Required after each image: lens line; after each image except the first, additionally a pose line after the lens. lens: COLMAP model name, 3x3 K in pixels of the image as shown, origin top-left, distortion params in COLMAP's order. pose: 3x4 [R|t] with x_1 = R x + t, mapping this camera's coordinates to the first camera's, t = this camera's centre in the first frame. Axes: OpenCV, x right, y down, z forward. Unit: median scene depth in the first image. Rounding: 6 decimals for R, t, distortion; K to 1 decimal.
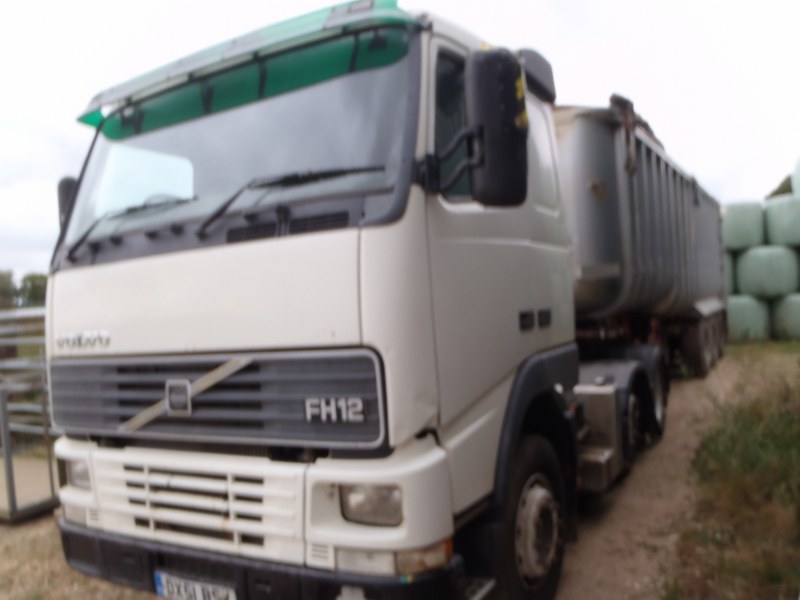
lens RADIAL K [[634.0, 0, 399.1], [0, 634.0, 296.1], [0, 0, 1]] dist [-0.037554, -0.036011]
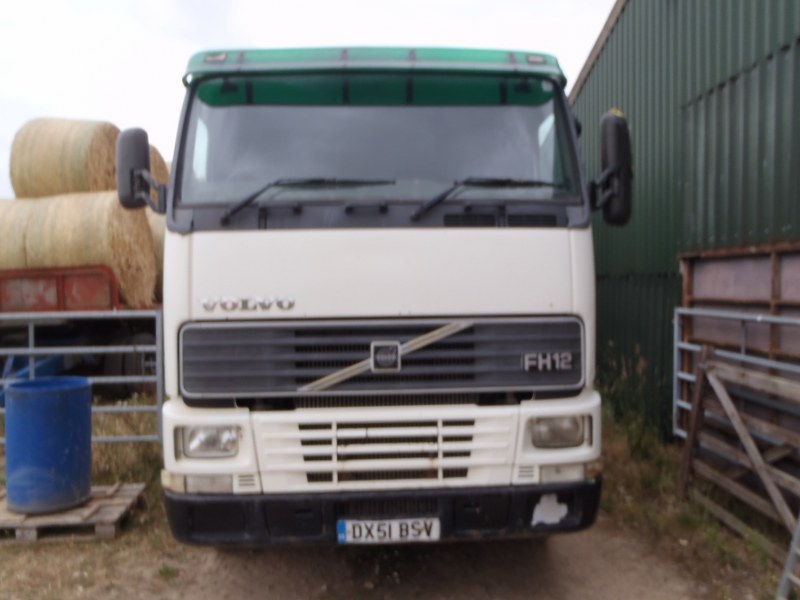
lens RADIAL K [[634.0, 0, 399.1], [0, 634.0, 296.1], [0, 0, 1]] dist [-0.037554, -0.036011]
pose [[0.856051, 0.059763, 0.513425, -0.980036], [-0.055136, 0.998184, -0.024259, 0.083981], [-0.513942, -0.007541, 0.857792, 0.016191]]
